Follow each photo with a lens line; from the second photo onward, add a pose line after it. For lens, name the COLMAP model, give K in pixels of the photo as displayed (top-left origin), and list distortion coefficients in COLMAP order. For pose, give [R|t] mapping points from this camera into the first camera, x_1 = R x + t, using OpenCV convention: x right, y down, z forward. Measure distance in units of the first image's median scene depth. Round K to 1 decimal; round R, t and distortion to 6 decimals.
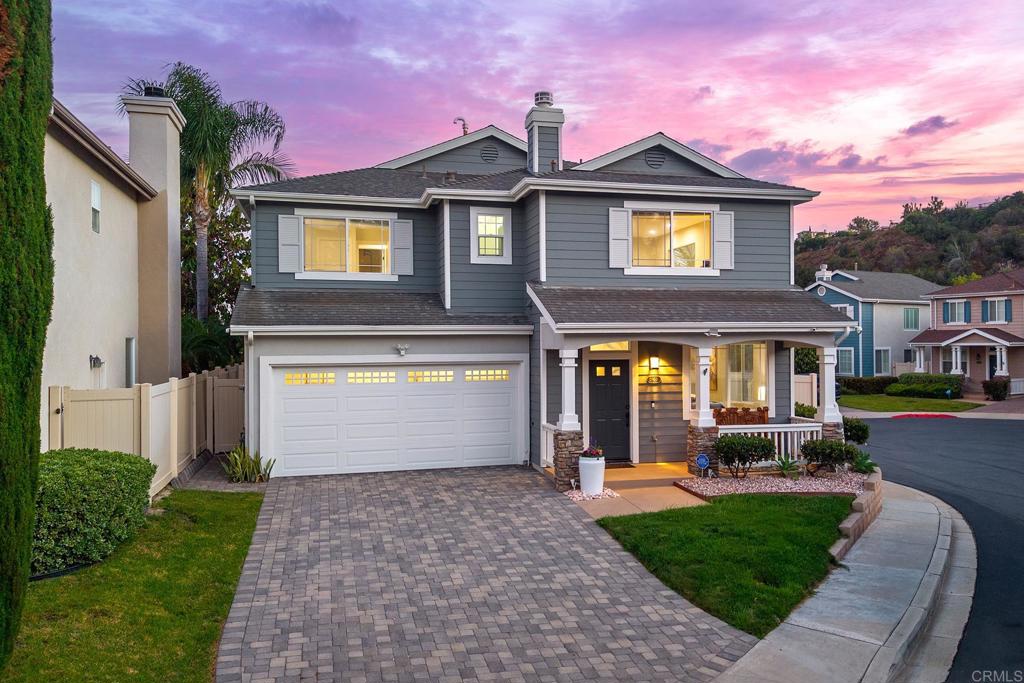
lens RADIAL K [[872.2, 0, 527.2], [0, 872.2, 341.7], [0, 0, 1]] dist [0.135046, -0.269774]
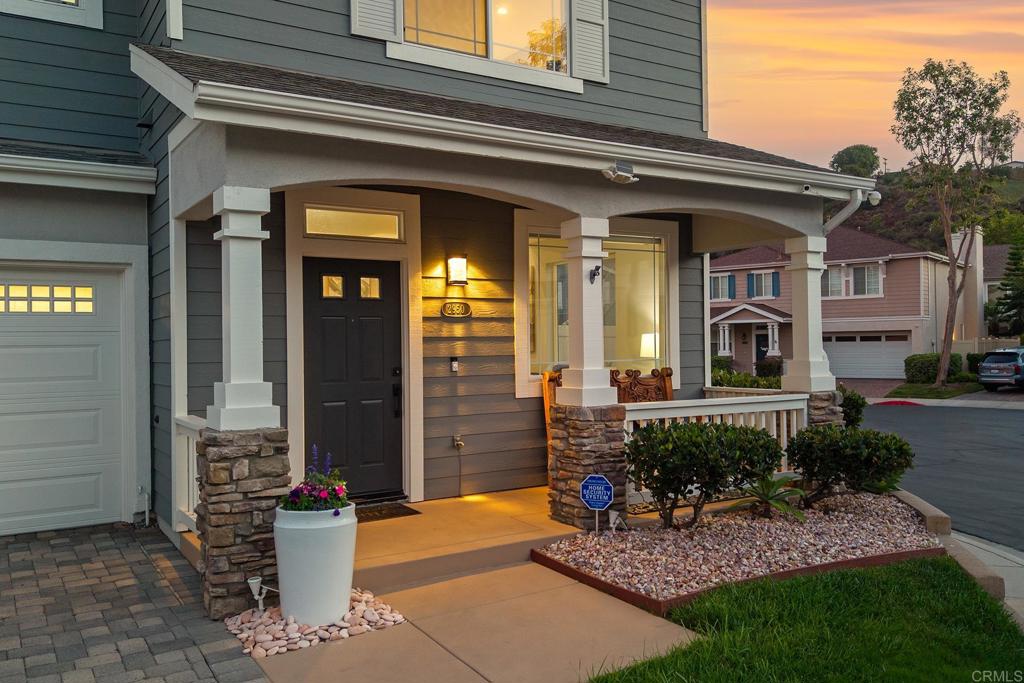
lens RADIAL K [[872.2, 0, 527.2], [0, 872.2, 341.7], [0, 0, 1]] dist [0.135046, -0.269774]
pose [[0.947409, -0.007002, 0.319947, 0.037955], [0.009017, 0.999948, -0.004814, 0.062916], [-0.319897, 0.007446, 0.947423, 0.574895]]
